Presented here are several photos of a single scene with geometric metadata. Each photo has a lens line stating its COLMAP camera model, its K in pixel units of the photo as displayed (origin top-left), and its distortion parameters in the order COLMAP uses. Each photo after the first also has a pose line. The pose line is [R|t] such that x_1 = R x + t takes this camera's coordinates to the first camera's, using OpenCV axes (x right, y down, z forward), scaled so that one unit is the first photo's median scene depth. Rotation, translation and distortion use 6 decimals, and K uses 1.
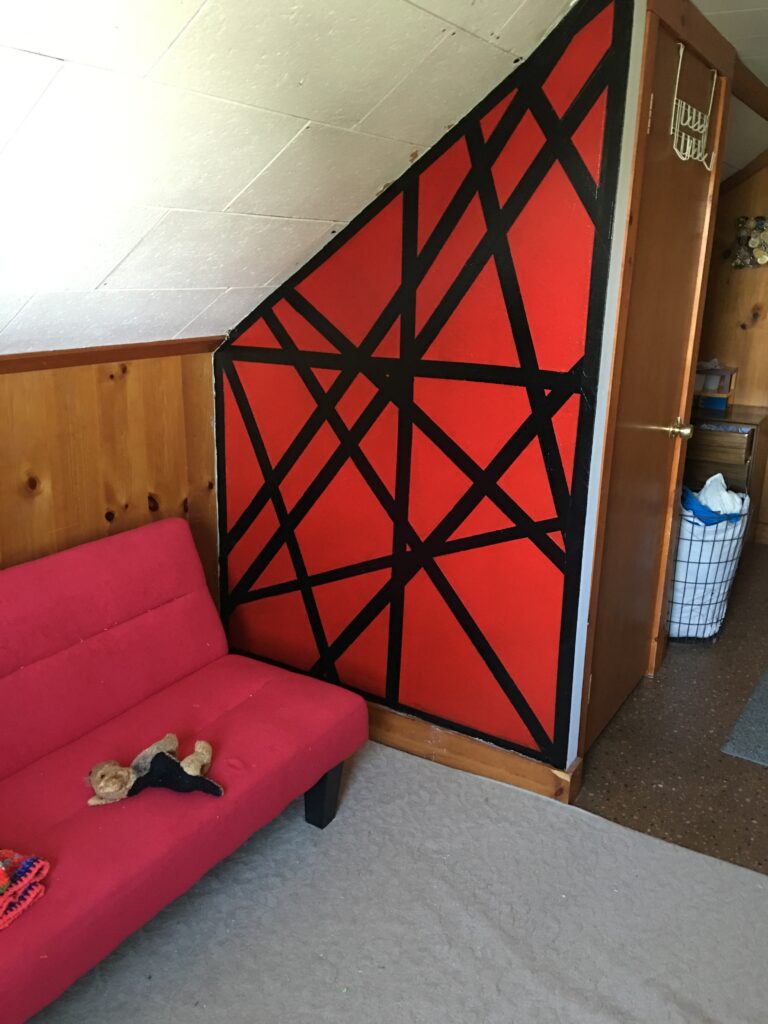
lens RADIAL K [[893.2, 0, 384.0], [0, 893.2, 512.0], [0, 0, 1]] dist [0.144909, -0.177932]
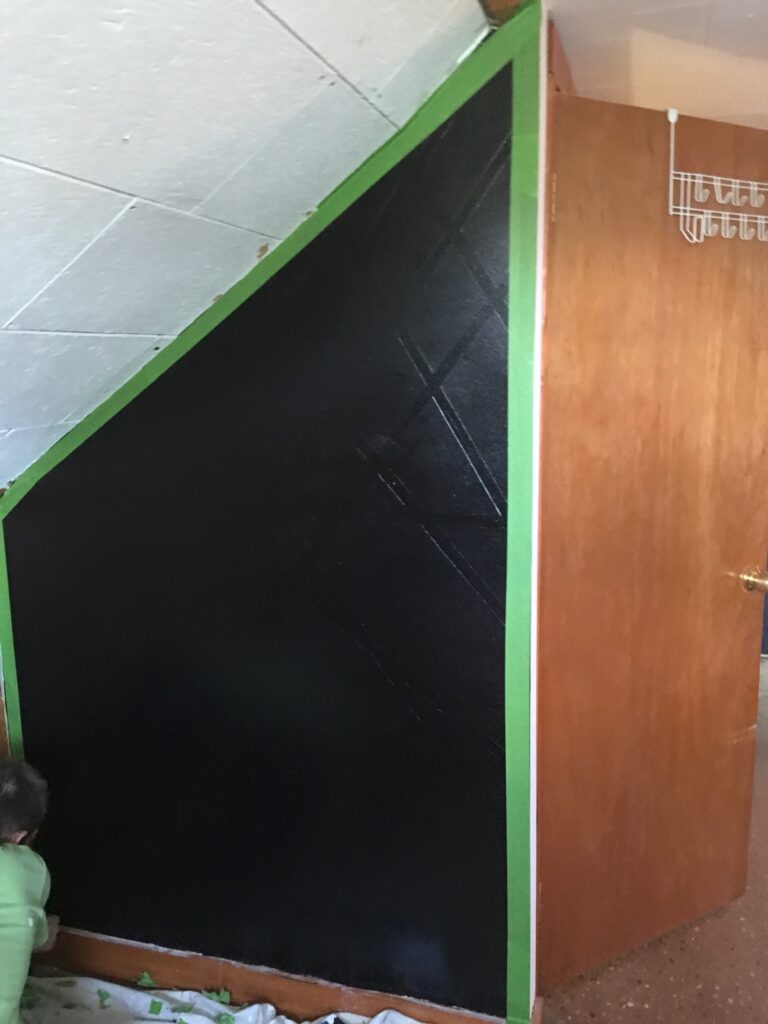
lens RADIAL K [[868.4, 0, 384.0], [0, 868.4, 512.0], [0, 0, 1]] dist [0.138226, -0.208117]
pose [[0.964670, -0.086900, 0.248716, -0.064783], [0.110023, 0.990655, -0.080606, -0.092890], [-0.239387, 0.105122, 0.965217, 0.258091]]
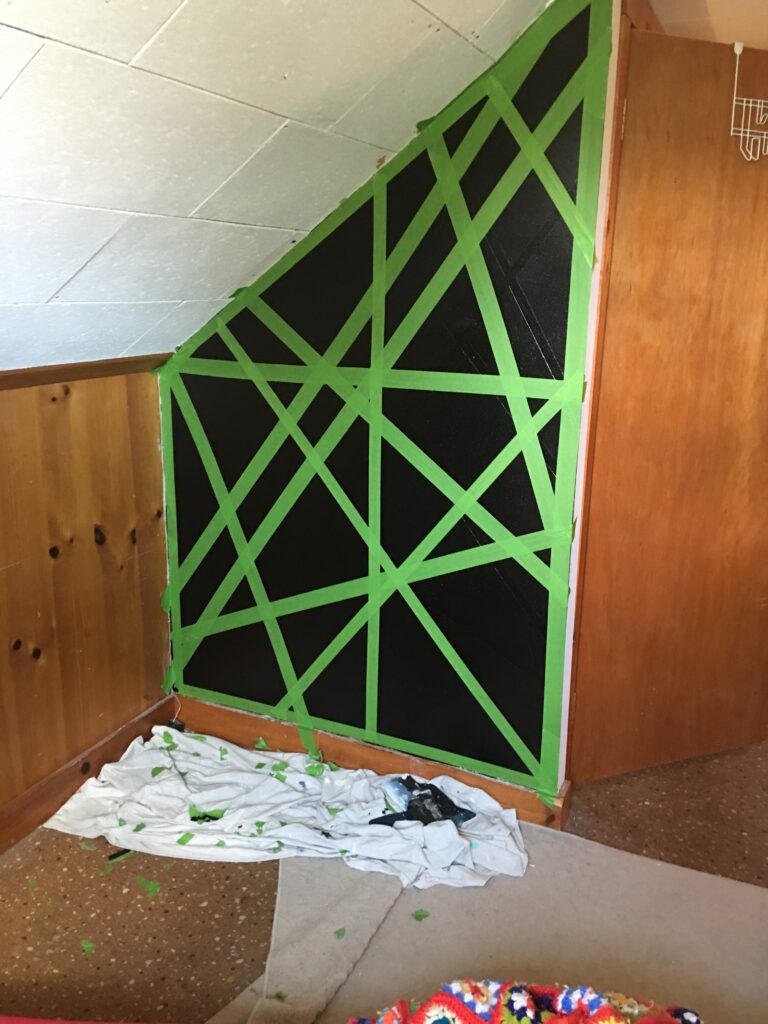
lens RADIAL K [[893.2, 0, 384.0], [0, 893.2, 512.0], [0, 0, 1]] dist [0.144909, -0.177932]
pose [[0.992366, -0.038128, 0.117286, -0.081176], [0.040757, 0.998967, -0.020093, -0.003933], [-0.116398, 0.024720, 0.992895, 0.054672]]
